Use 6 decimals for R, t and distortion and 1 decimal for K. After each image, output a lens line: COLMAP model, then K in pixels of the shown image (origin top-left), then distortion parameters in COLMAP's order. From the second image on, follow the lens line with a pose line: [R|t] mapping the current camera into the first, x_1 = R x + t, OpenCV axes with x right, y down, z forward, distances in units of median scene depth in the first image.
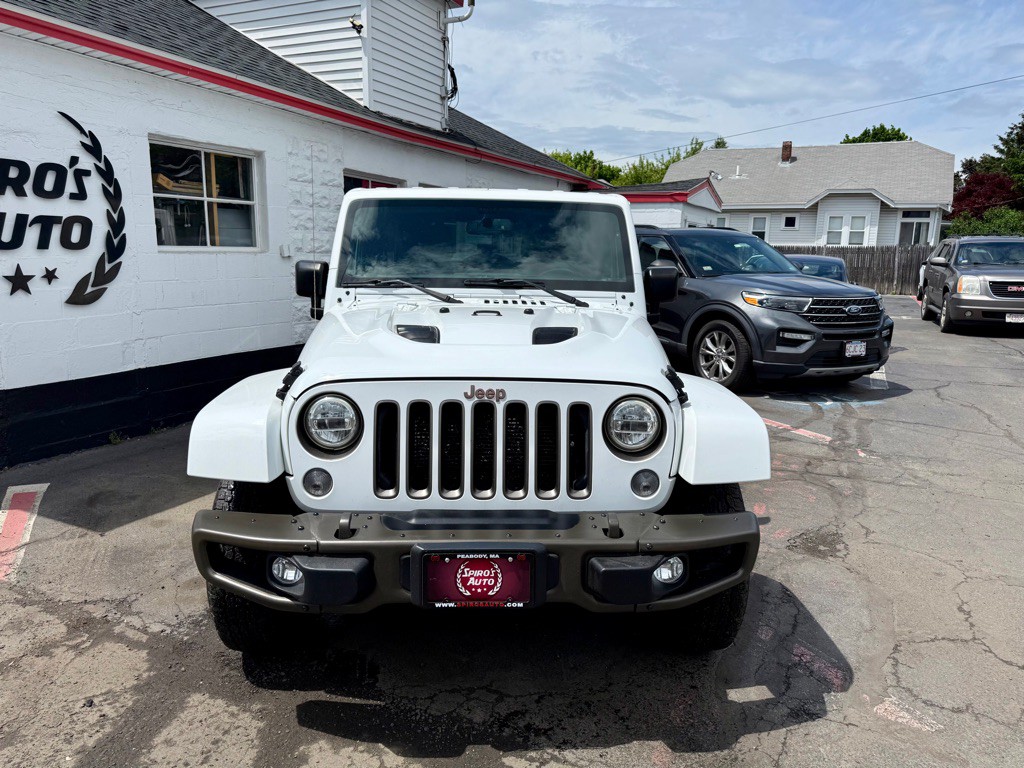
lens RADIAL K [[722.3, 0, 509.2], [0, 722.3, 381.7], [0, 0, 1]] dist [0.035097, -0.041980]
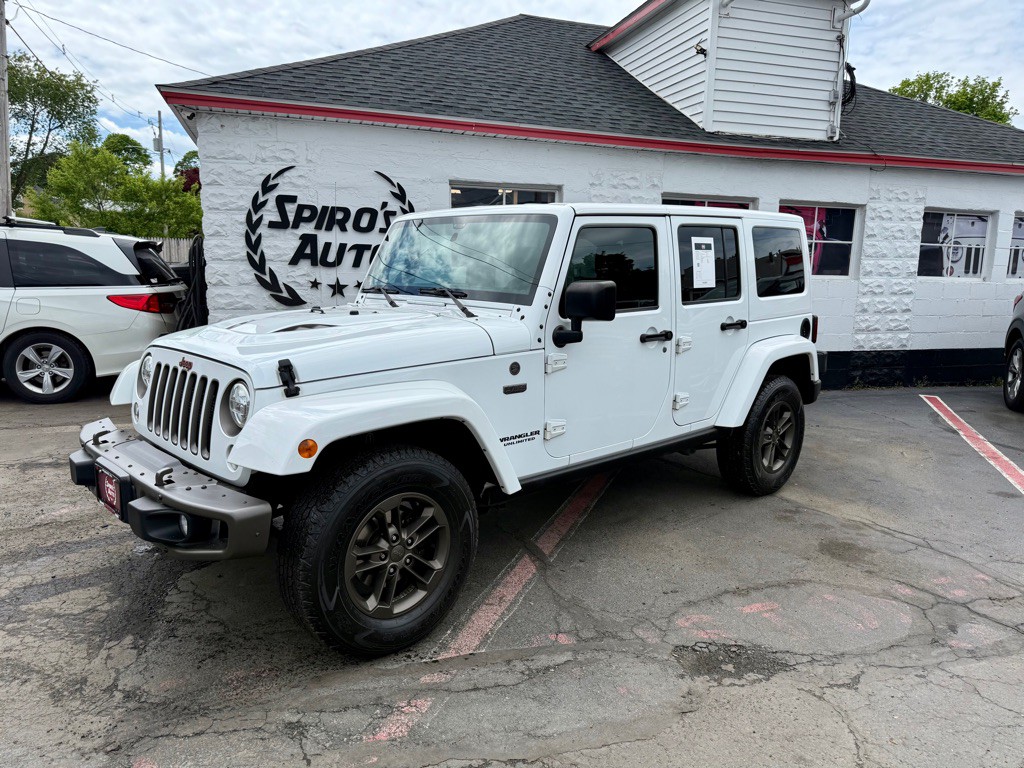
lens RADIAL K [[722.3, 0, 509.2], [0, 722.3, 381.7], [0, 0, 1]] dist [0.035097, -0.041980]
pose [[0.668562, 0.112878, -0.735039, 0.643215], [-0.143216, 0.989454, 0.021684, -0.031205], [0.729735, 0.090772, 0.677677, 0.263890]]
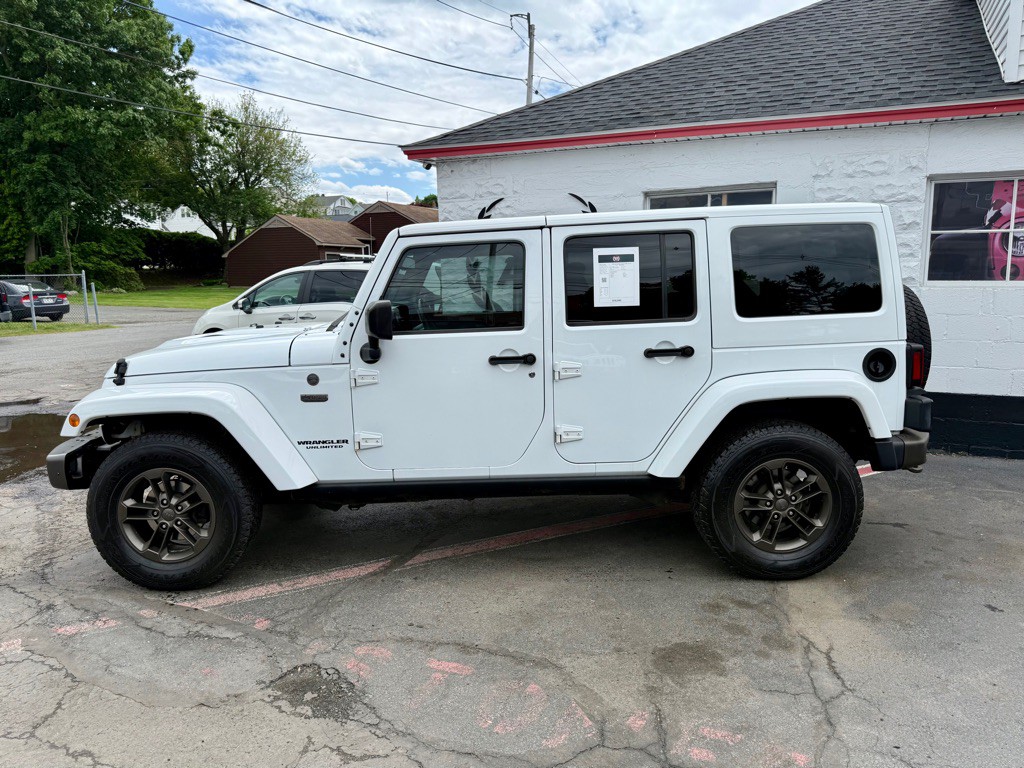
lens RADIAL K [[725.9, 0, 506.3], [0, 725.9, 374.3], [0, 0, 1]] dist [0.038673, -0.045973]
pose [[-0.019250, 0.116132, -0.993047, 0.900758], [-0.171193, 0.978180, 0.117712, -0.160602], [0.985049, 0.172268, 0.001051, 0.928127]]
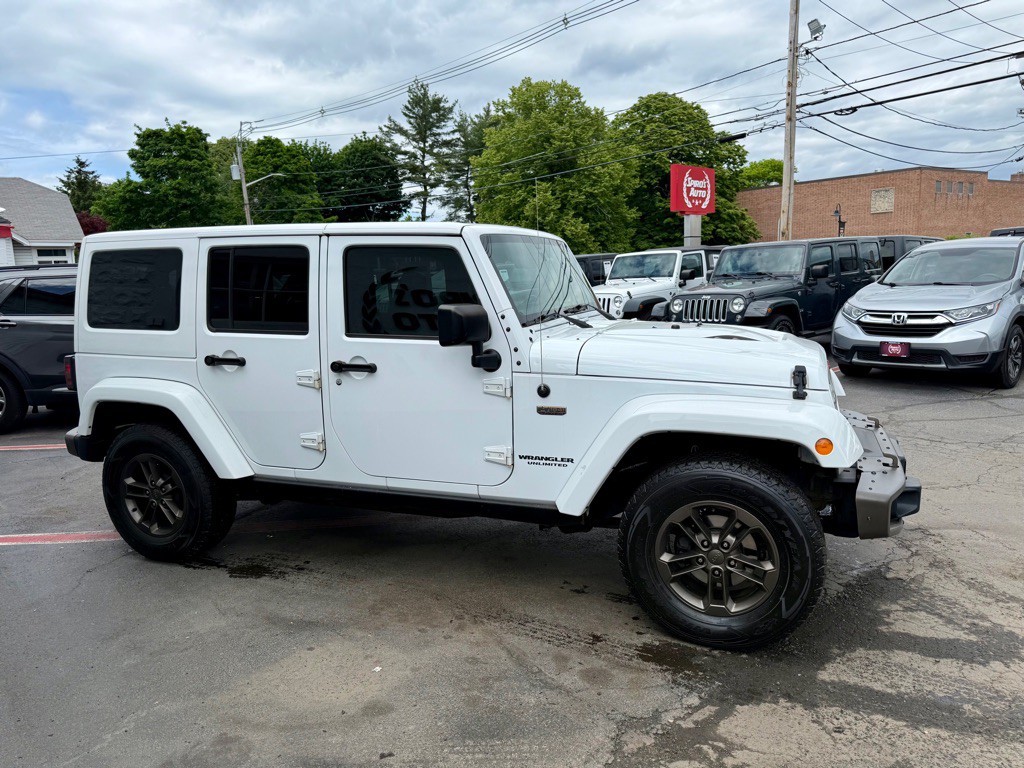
lens RADIAL K [[716.7, 0, 507.0], [0, 716.7, 402.9], [0, 0, 1]] dist [0.030404, -0.035940]
pose [[0.400291, -0.190118, 0.896450, -0.806276], [0.210072, 0.971230, 0.112174, -0.104748], [-0.891985, 0.143416, 0.428713, 0.472946]]
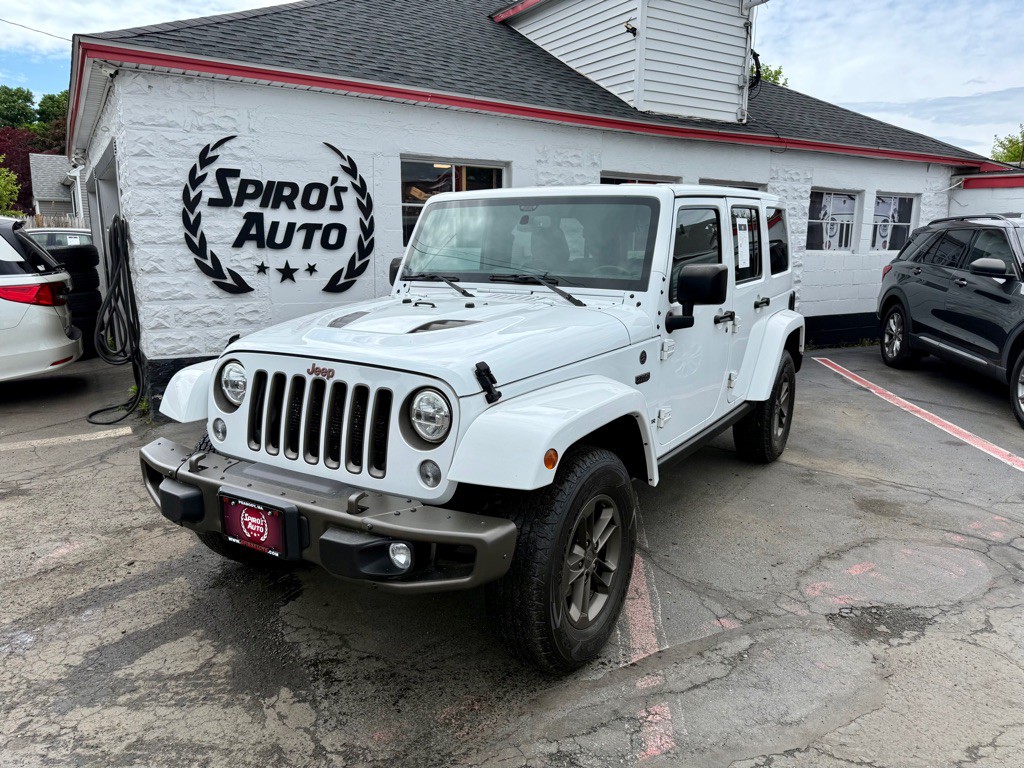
lens RADIAL K [[724.2, 0, 510.4], [0, 724.2, 386.7], [0, 0, 1]] dist [0.020948, -0.026174]
pose [[0.831591, 0.098696, -0.546548, 0.408766], [-0.096093, 0.994811, 0.033435, -0.013095], [0.547012, 0.024716, 0.836760, 0.104409]]
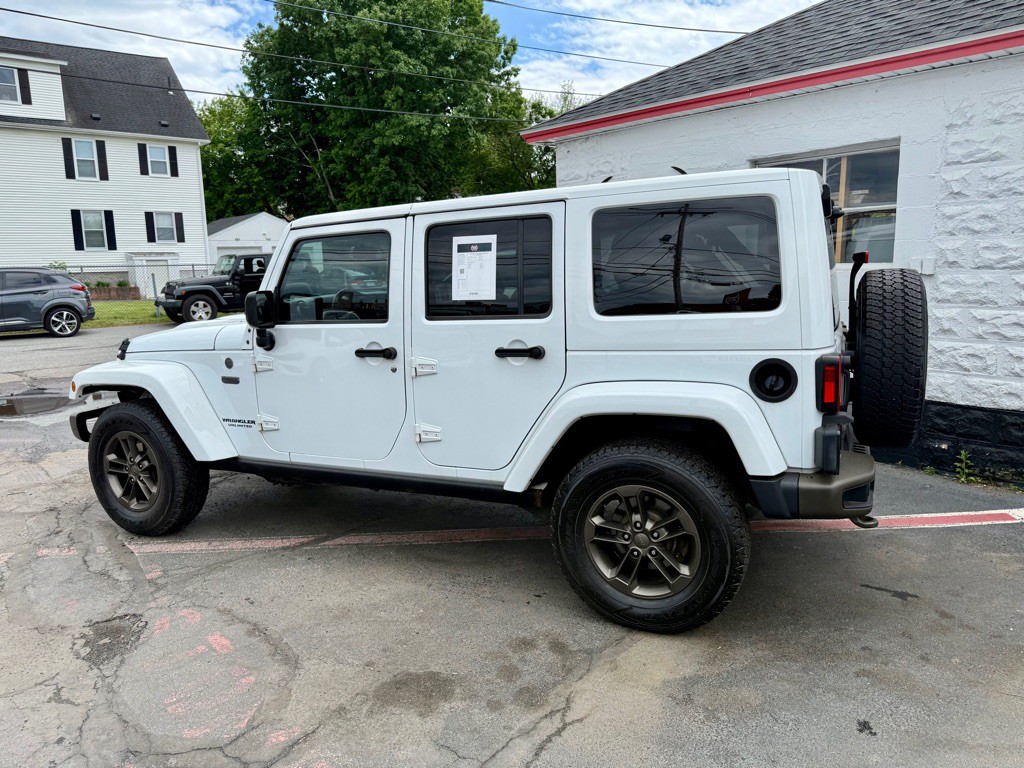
lens RADIAL K [[725.9, 0, 506.3], [0, 725.9, 374.3], [0, 0, 1]] dist [0.038673, -0.045973]
pose [[-0.448780, 0.129111, -0.884266, 0.748012], [-0.147163, 0.965321, 0.215634, -0.246424], [0.881441, 0.226904, -0.414217, 1.362686]]
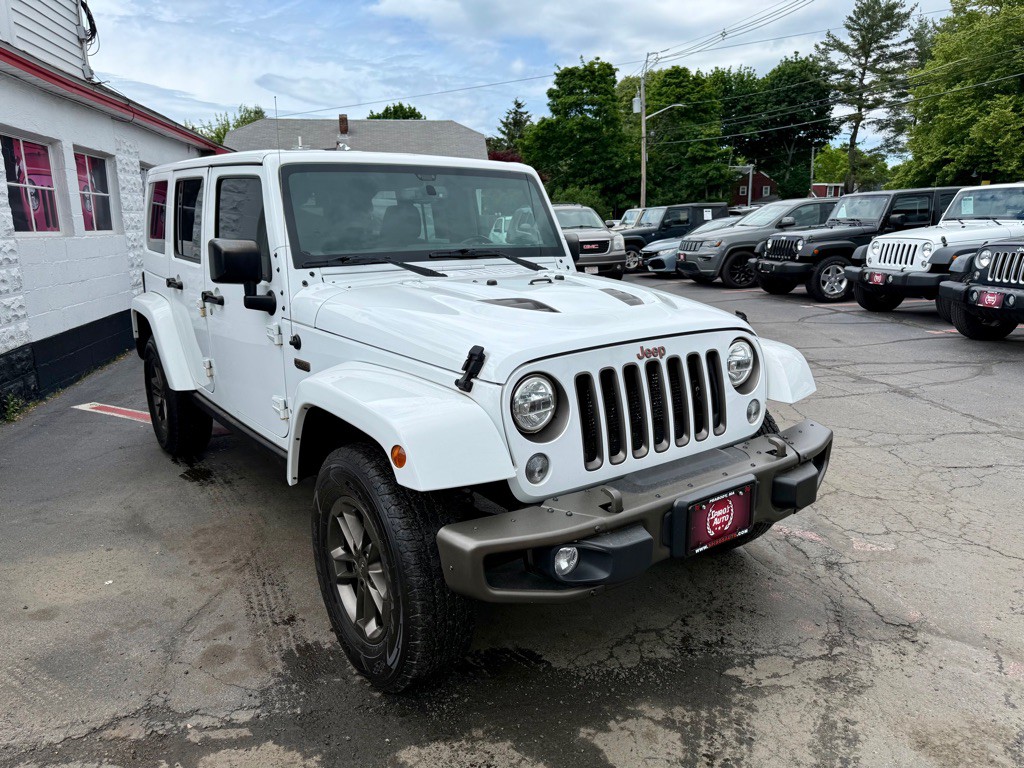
lens RADIAL K [[722.3, 0, 509.2], [0, 722.3, 381.7], [0, 0, 1]] dist [0.035097, -0.041980]
pose [[0.823453, -0.149438, 0.547352, -0.383607], [0.129243, 0.988734, 0.075507, -0.023433], [-0.552469, 0.008565, 0.833489, 0.117051]]
